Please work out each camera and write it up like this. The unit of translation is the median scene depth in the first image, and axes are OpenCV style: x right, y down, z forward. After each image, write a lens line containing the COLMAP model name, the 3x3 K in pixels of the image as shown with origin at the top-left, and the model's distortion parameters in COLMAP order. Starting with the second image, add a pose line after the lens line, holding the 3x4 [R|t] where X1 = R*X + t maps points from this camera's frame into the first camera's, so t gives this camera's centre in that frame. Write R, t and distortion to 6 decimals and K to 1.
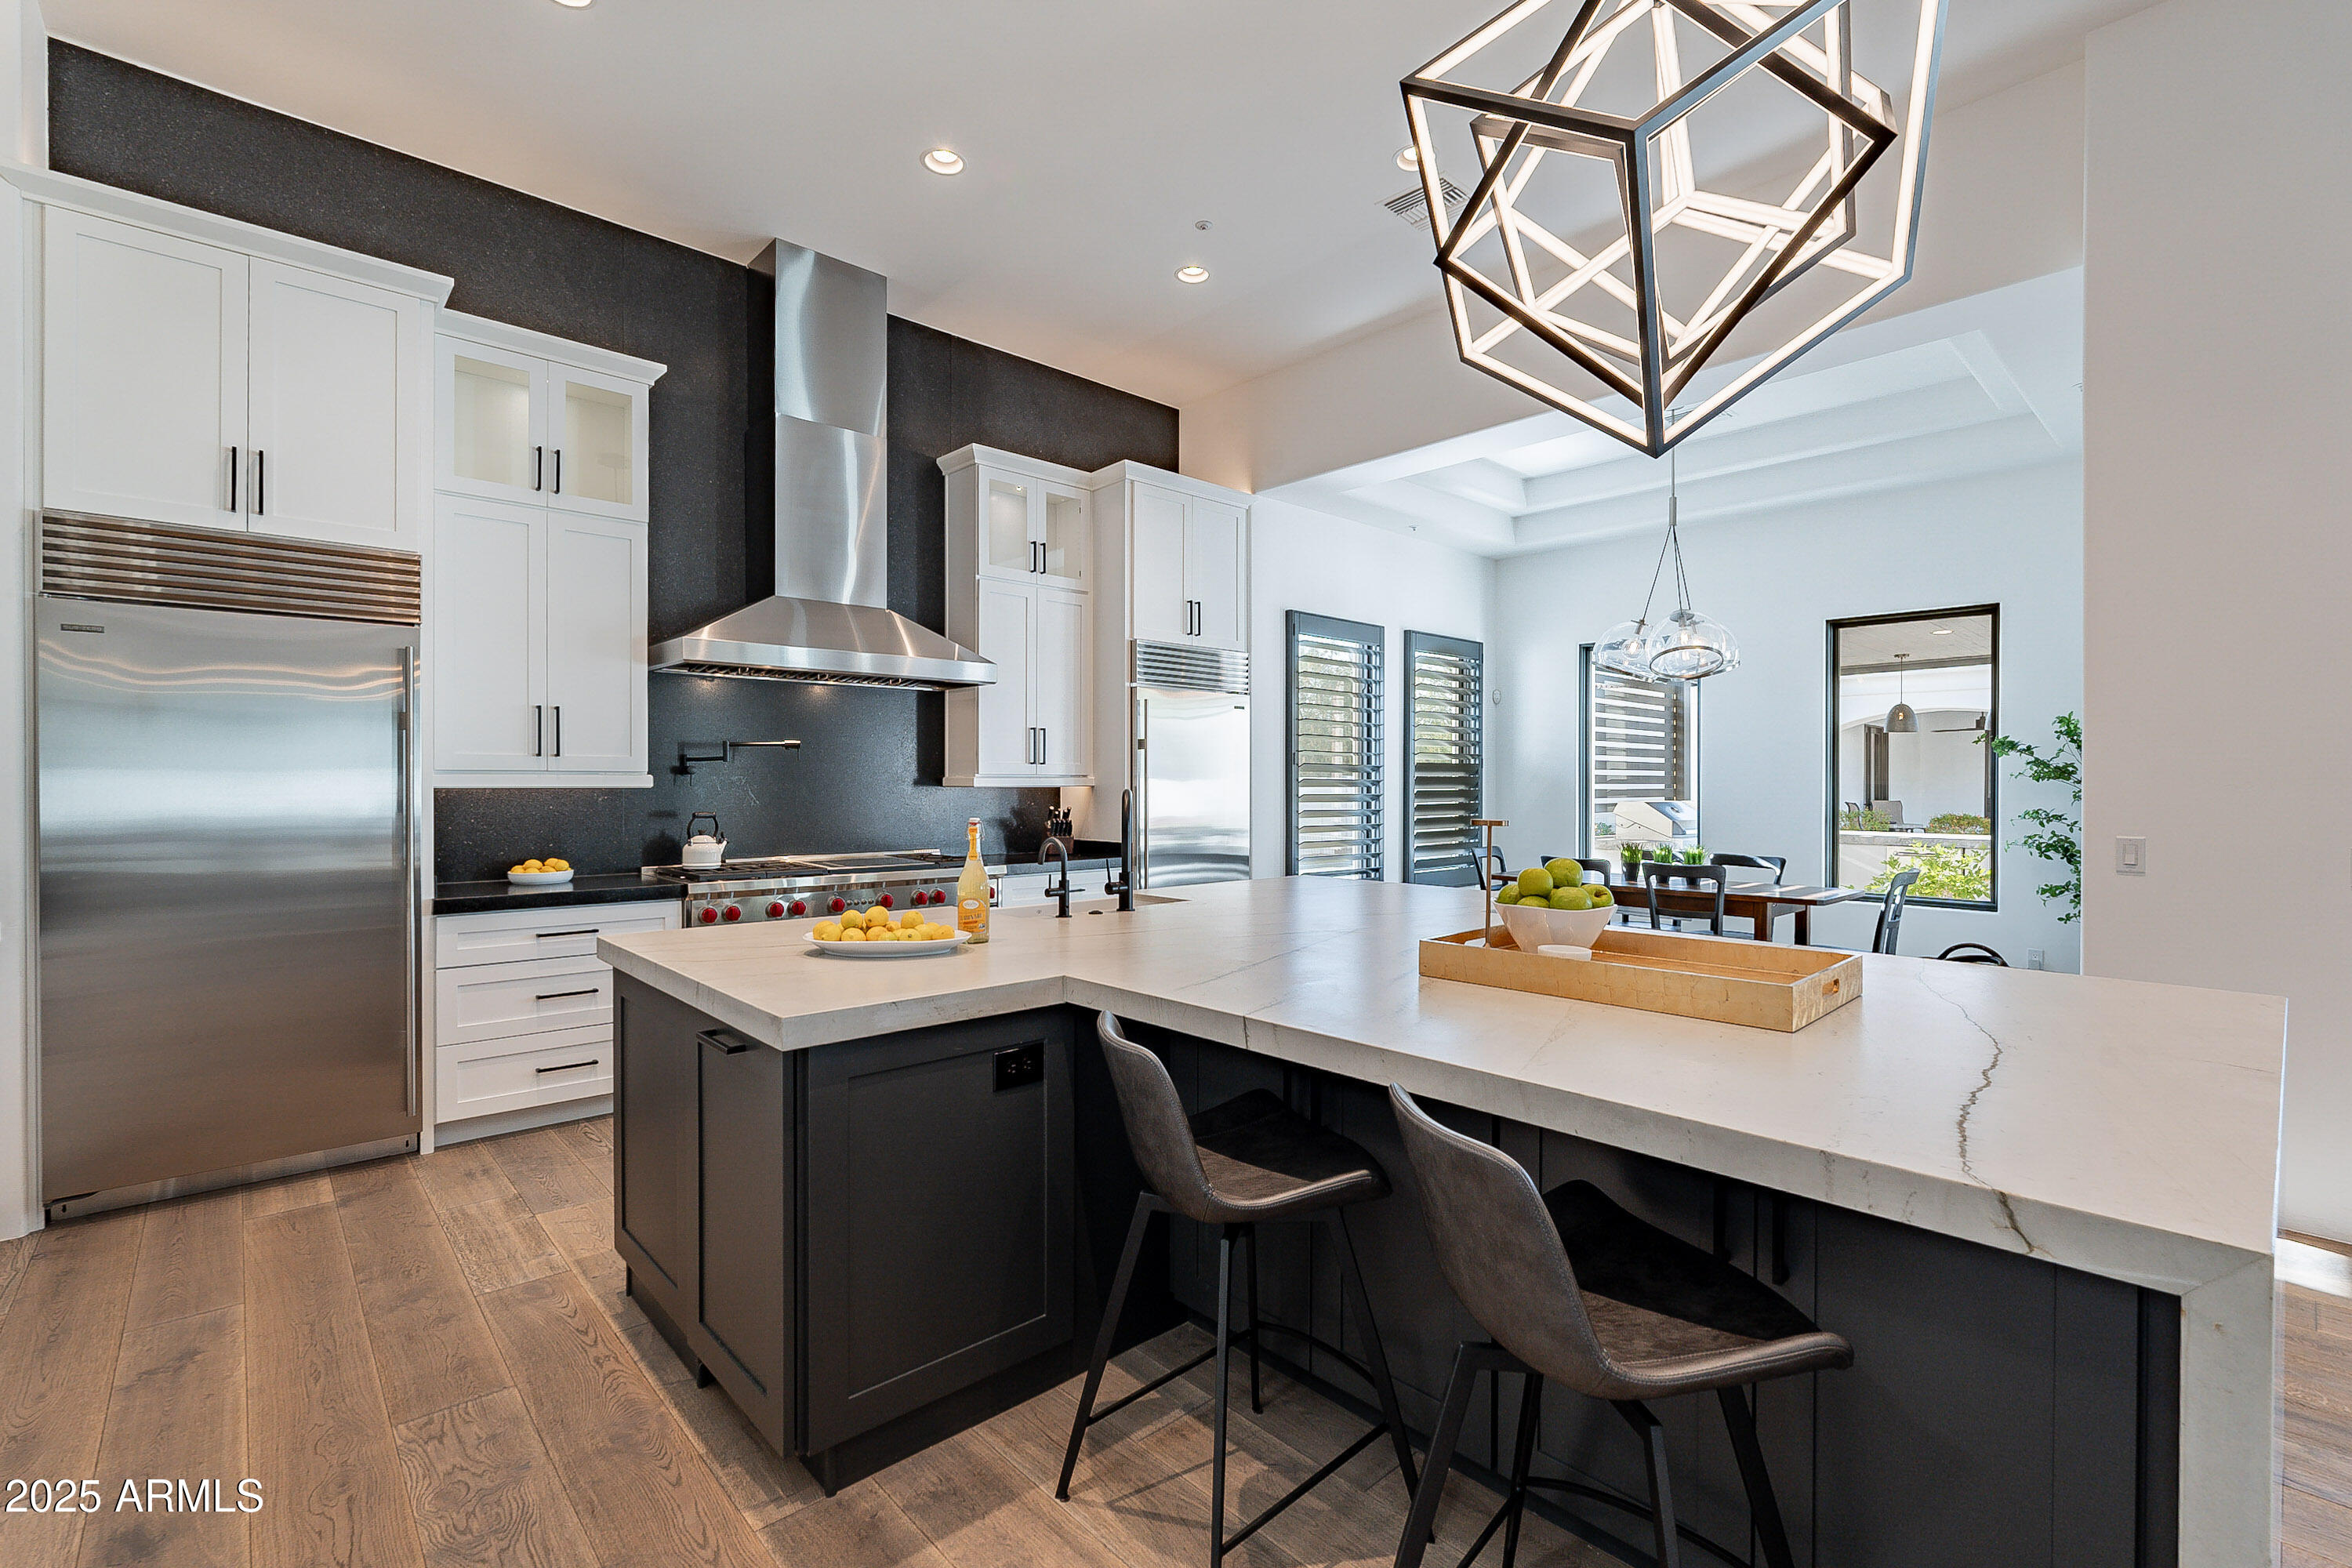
lens RADIAL K [[1032.9, 0, 1166.7], [0, 1032.9, 784.9], [0, 0, 1]] dist [-0.004880, 0.001195]
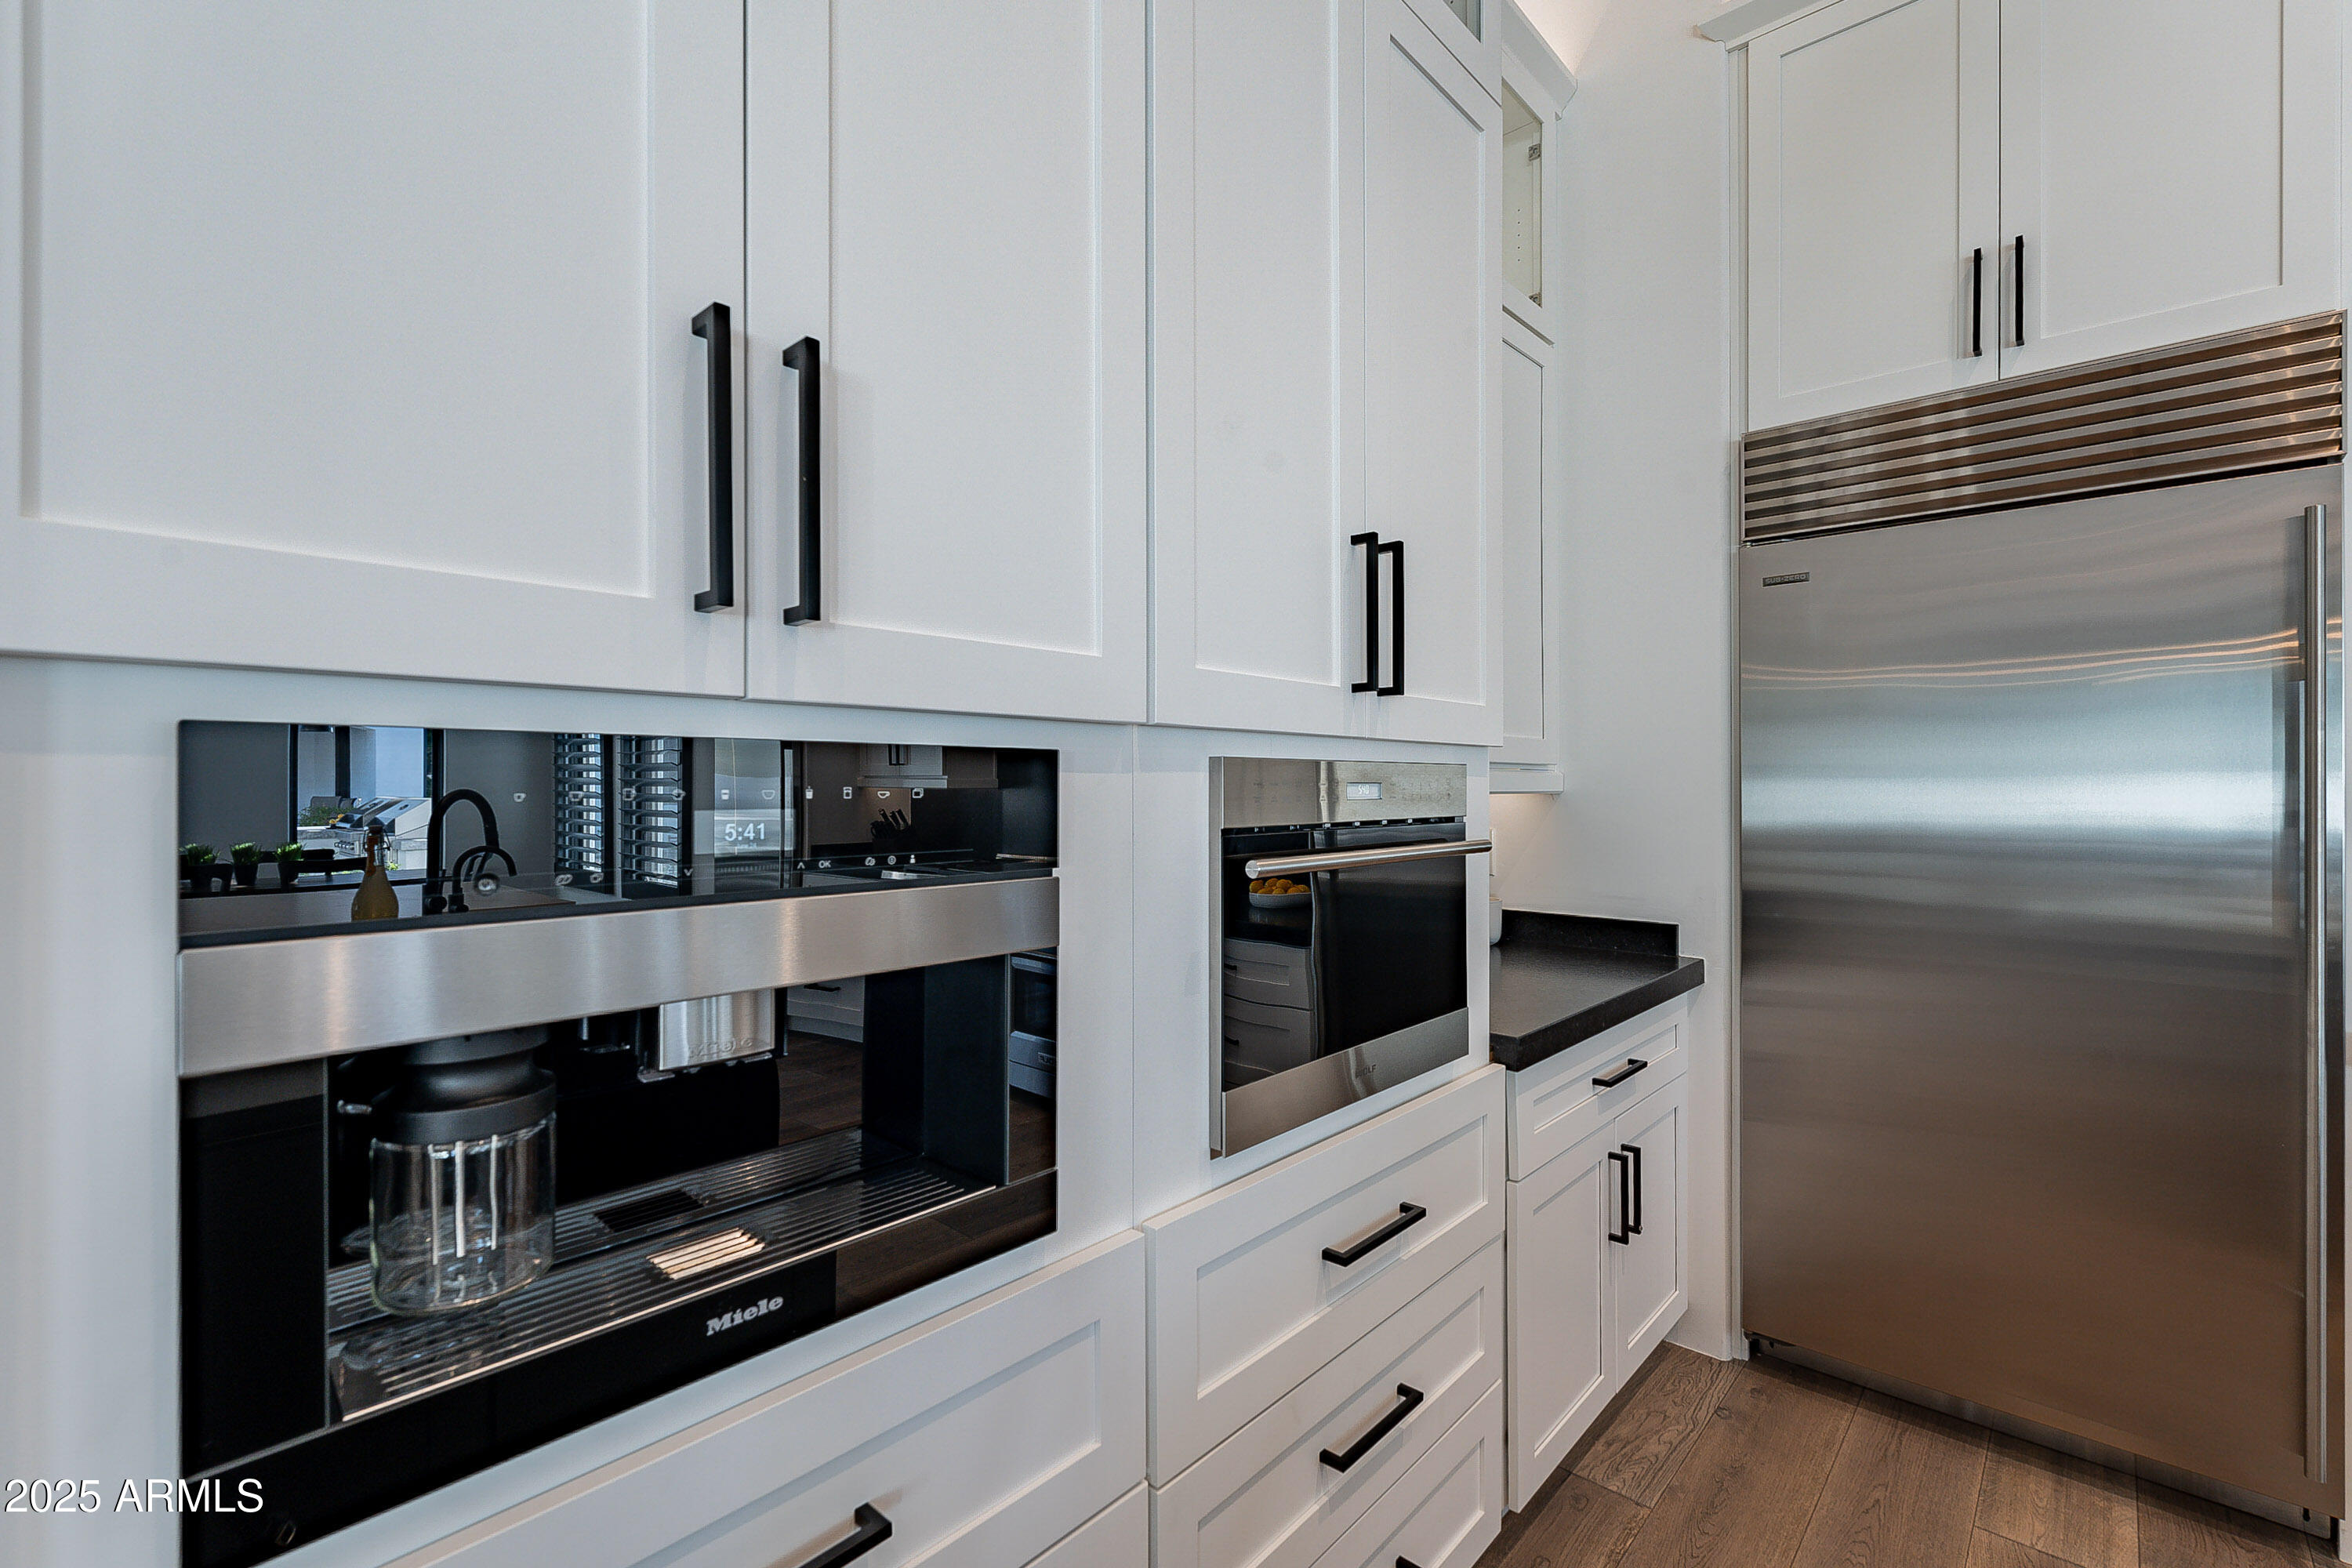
lens RADIAL K [[1032.9, 0, 1168.8], [0, 1032.9, 790.8], [0, 0, 1]] dist [-0.004880, 0.001195]
pose [[0.101074, 0.001067, -0.994878, -0.240226], [-0.002540, 0.999996, 0.000814, 0.000176], [0.994876, 0.002445, 0.101077, 0.323220]]
